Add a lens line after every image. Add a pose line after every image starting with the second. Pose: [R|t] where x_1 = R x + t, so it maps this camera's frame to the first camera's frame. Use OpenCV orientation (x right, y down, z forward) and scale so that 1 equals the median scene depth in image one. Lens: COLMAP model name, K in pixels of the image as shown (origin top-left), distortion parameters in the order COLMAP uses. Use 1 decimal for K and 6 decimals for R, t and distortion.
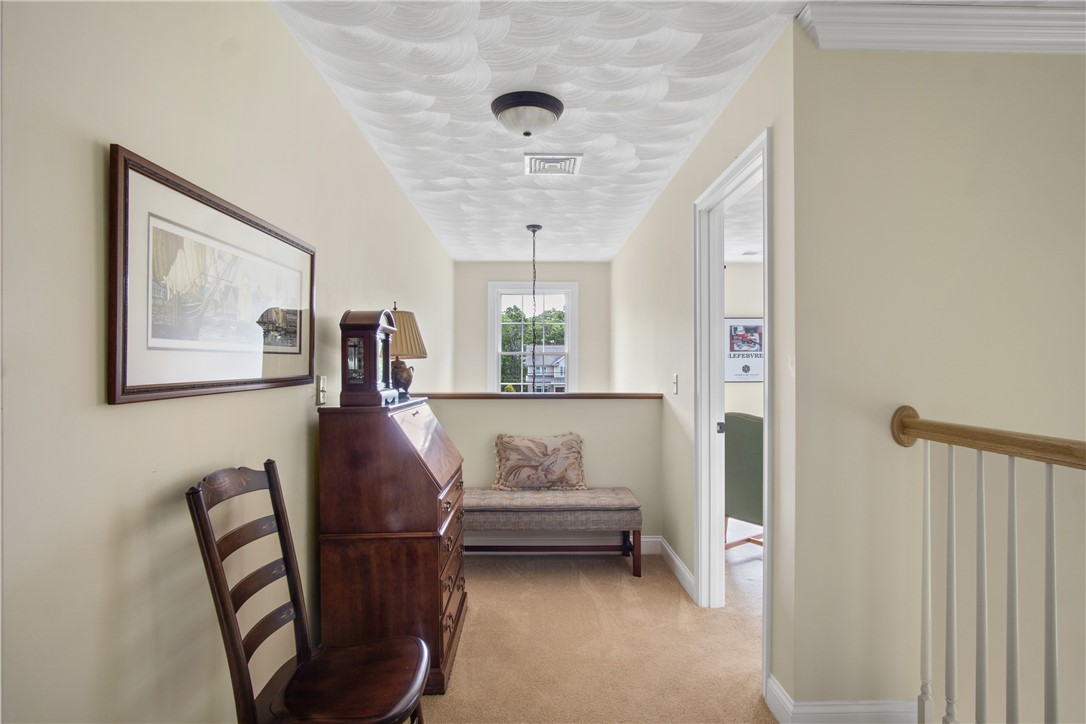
lens RADIAL K [[580.1, 0, 542.7], [0, 580.1, 363.2], [0, 0, 1]] dist [-0.015475, 0.005791]
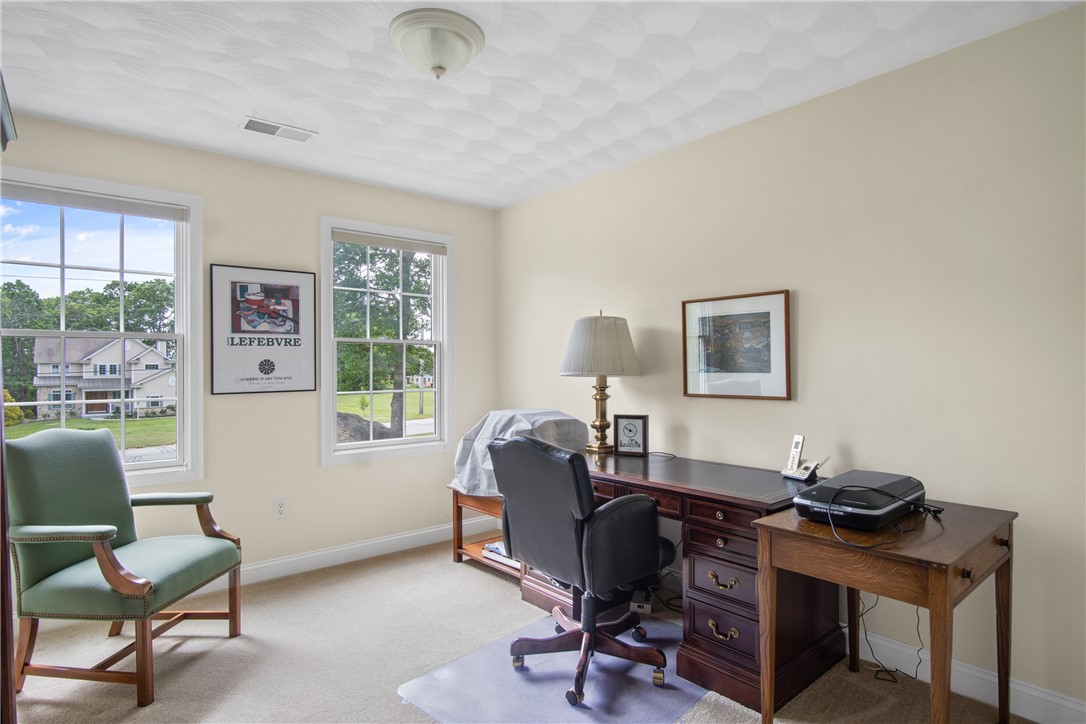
lens RADIAL K [[580.1, 0, 544.6], [0, 580.1, 361.2], [0, 0, 1]] dist [-0.015475, 0.005791]
pose [[0.779279, -0.001658, 0.626675, 0.037281], [0.000218, 0.999997, 0.002375, 0.000571], [-0.626677, -0.001715, 0.779277, 0.074261]]
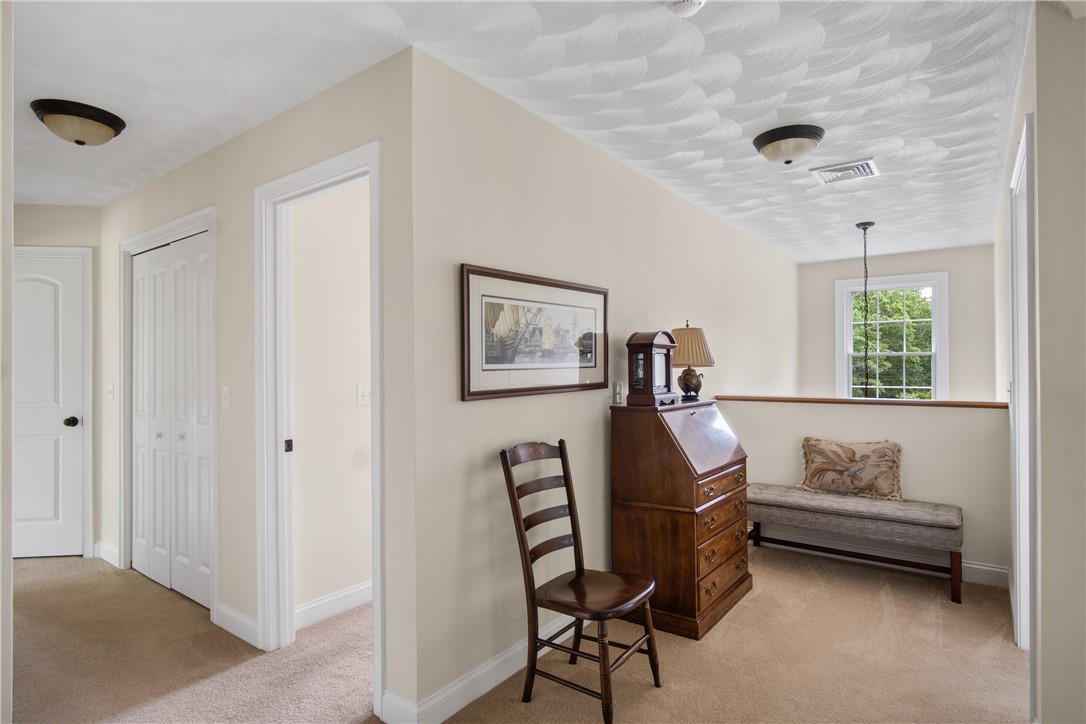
lens RADIAL K [[580.1, 0, 545.0], [0, 580.1, 361.9], [0, 0, 1]] dist [-0.015475, 0.005791]
pose [[0.786996, -0.010374, -0.616870, 0.314669], [0.012185, 0.999925, -0.001271, -0.025676], [0.616837, -0.006516, 0.787064, -0.162669]]
